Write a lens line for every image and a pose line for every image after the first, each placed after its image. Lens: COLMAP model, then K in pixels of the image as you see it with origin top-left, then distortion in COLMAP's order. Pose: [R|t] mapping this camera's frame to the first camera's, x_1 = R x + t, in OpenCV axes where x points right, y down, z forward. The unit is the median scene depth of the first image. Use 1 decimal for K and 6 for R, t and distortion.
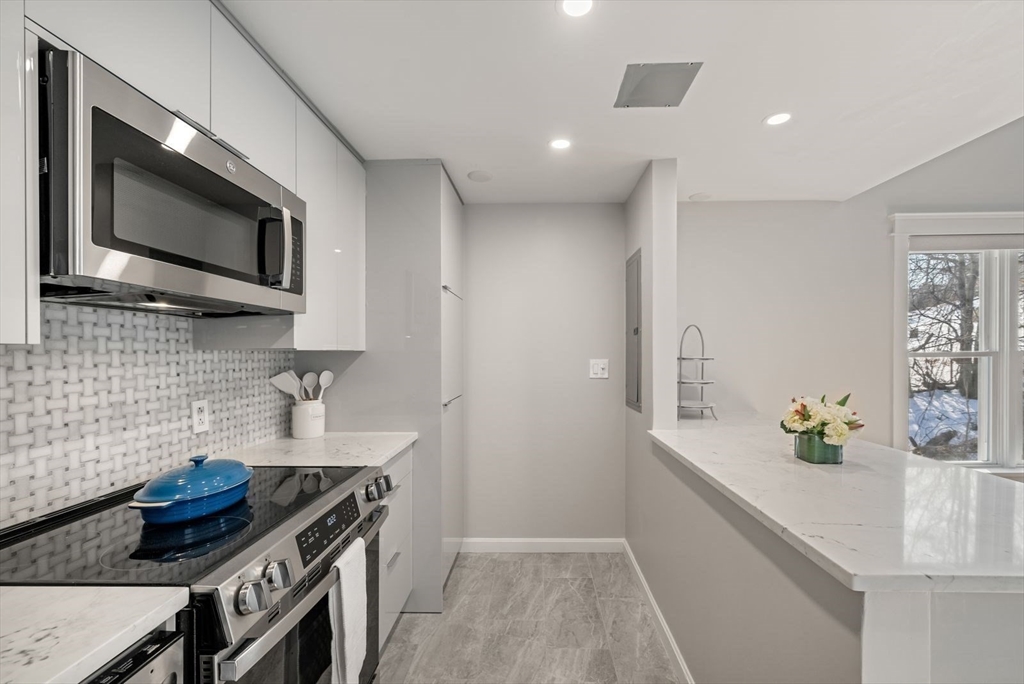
lens RADIAL K [[404.6, 0, 515.4], [0, 404.6, 345.8], [0, 0, 1]] dist [-0.007308, -0.000890]
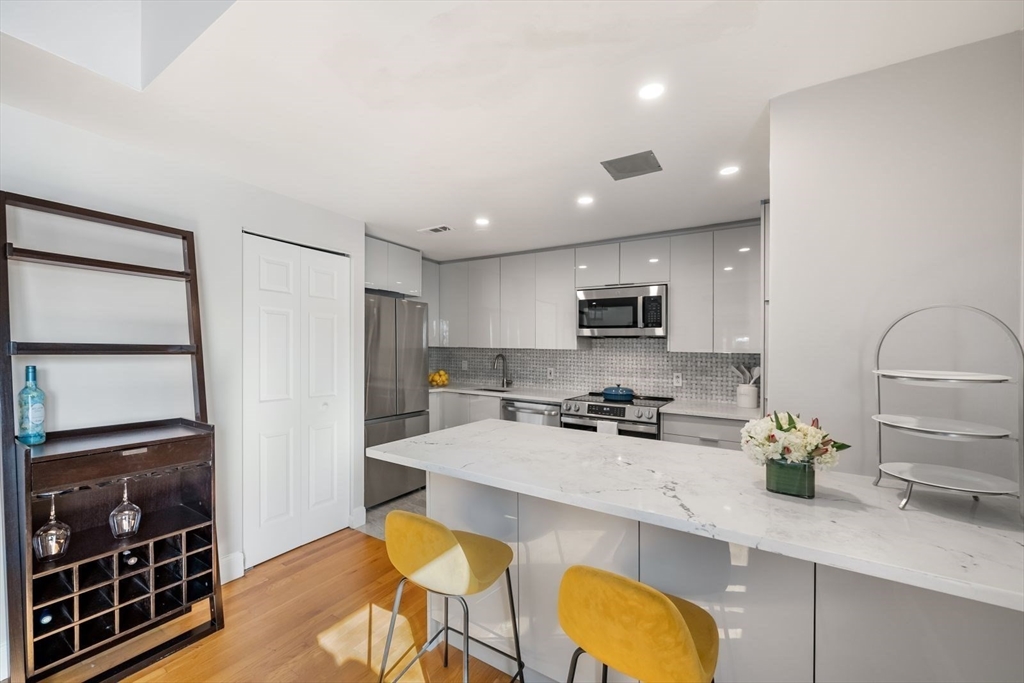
lens RADIAL K [[404.6, 0, 512.0], [0, 404.6, 346.9], [0, 0, 1]] dist [-0.007308, -0.000890]
pose [[-0.488965, -0.012695, -0.872211, 2.076426], [-0.002830, 0.999912, -0.012967, 0.019243], [0.872299, -0.003872, -0.488957, 1.541413]]
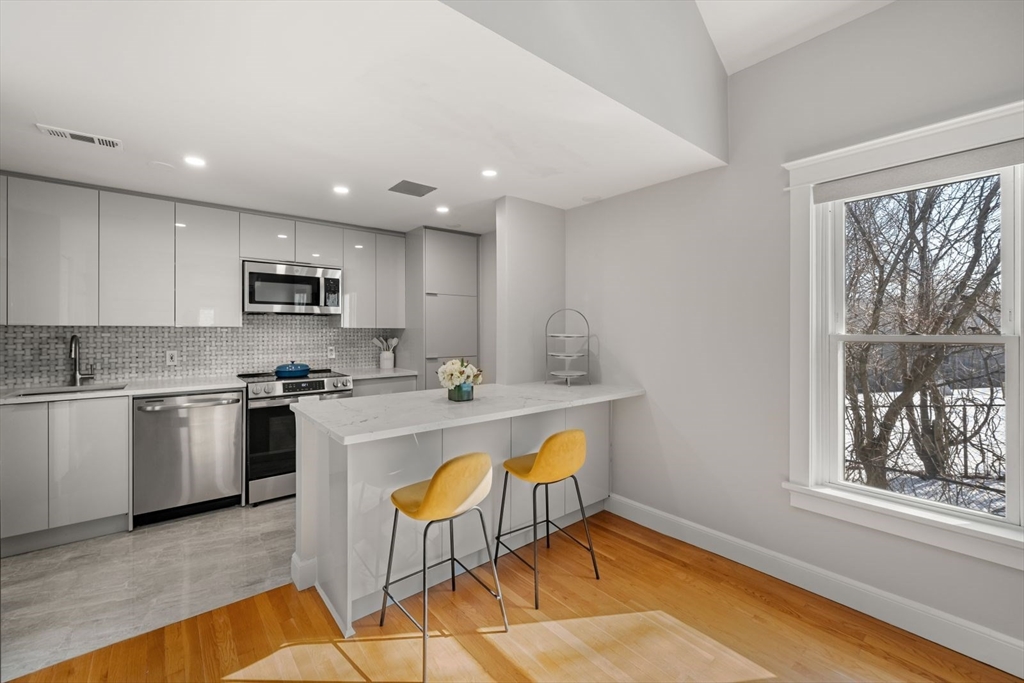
lens RADIAL K [[421.6, 0, 508.7], [0, 421.6, 323.0], [0, 0, 1]] dist [0.003940, 0.000102]
pose [[0.670564, -0.008450, -0.741804, 2.453665], [0.008924, 0.999955, -0.003324, -0.000504], [0.741798, -0.004392, 0.670609, -0.005137]]
